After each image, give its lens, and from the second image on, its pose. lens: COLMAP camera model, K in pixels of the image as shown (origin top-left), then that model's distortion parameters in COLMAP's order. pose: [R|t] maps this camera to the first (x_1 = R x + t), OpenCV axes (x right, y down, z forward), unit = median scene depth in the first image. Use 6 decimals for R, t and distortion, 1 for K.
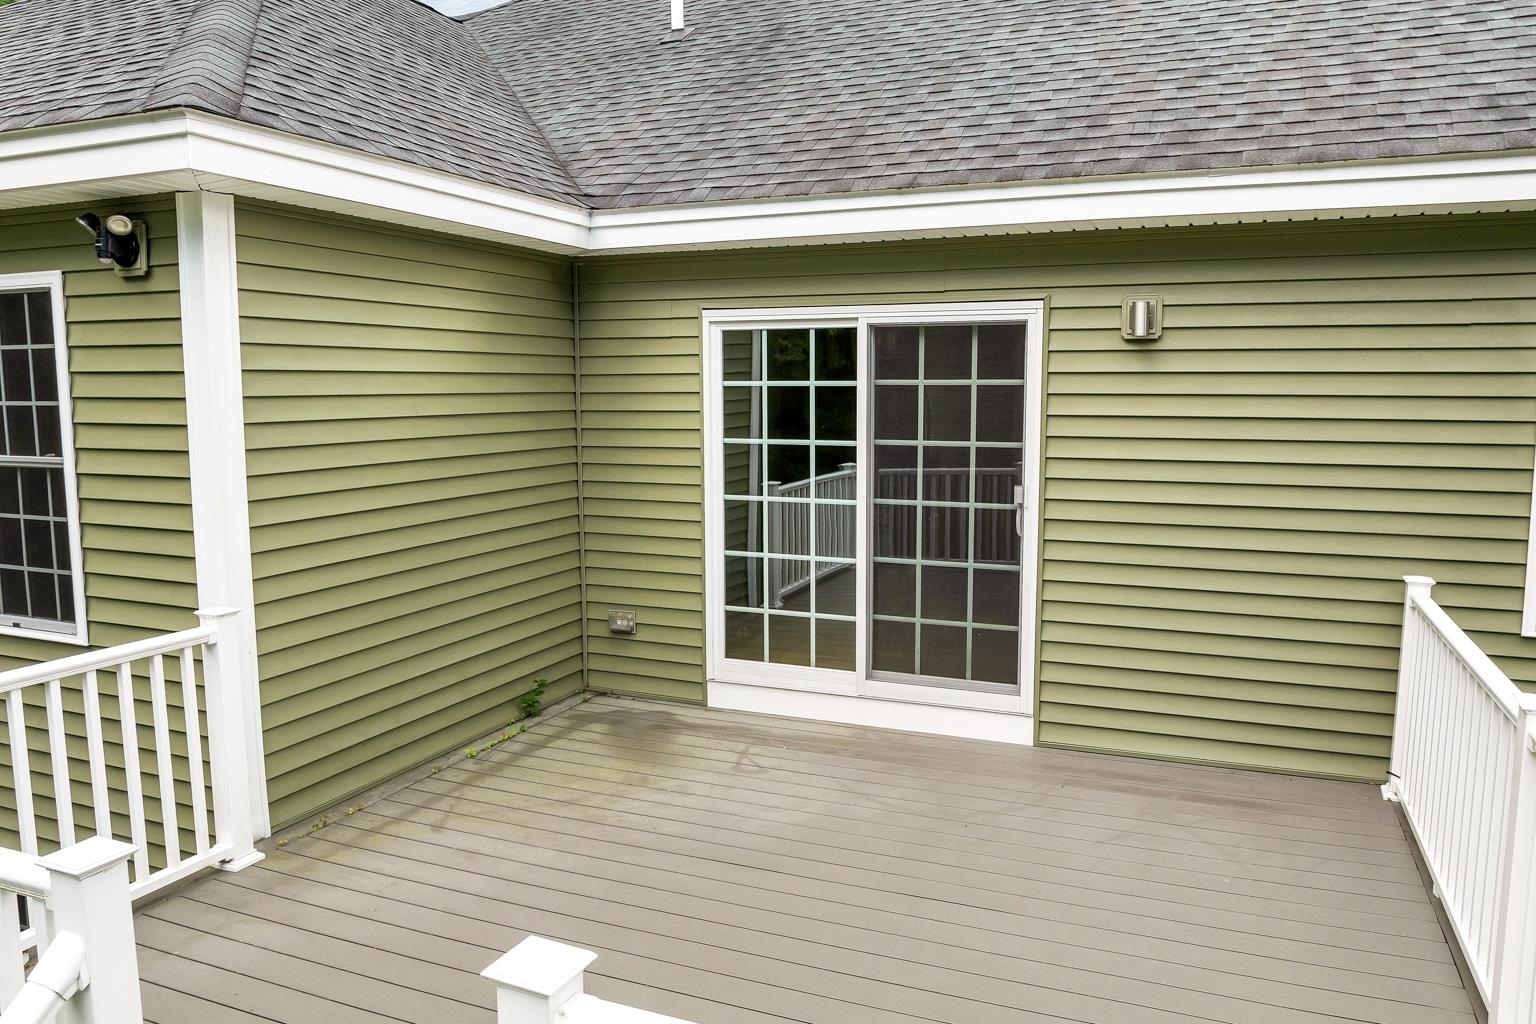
lens RADIAL K [[1093.2, 0, 768.0], [0, 1093.2, 512.0], [0, 0, 1]] dist [-0.057553, 0.024200]
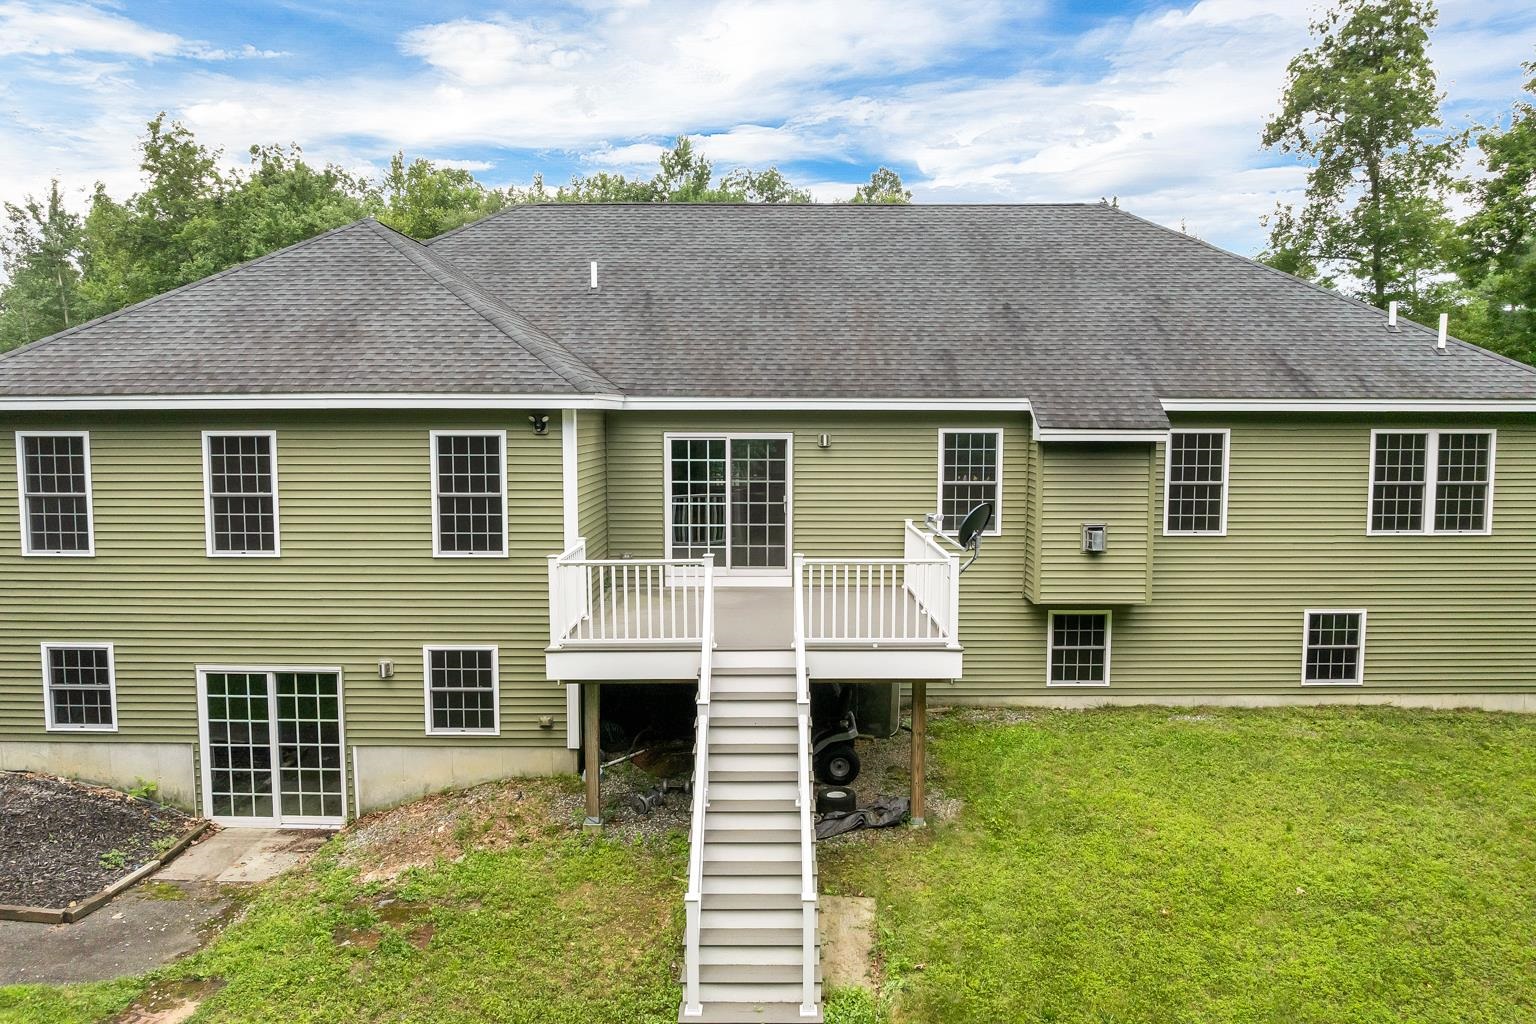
lens RADIAL K [[1093.2, 0, 768.0], [0, 1093.2, 512.0], [0, 0, 1]] dist [-0.057553, 0.024200]
pose [[0.922474, -0.031081, 0.384807, -0.908094], [0.040802, 0.999021, -0.017121, 0.065471], [-0.383898, 0.031494, 0.922838, -1.620494]]
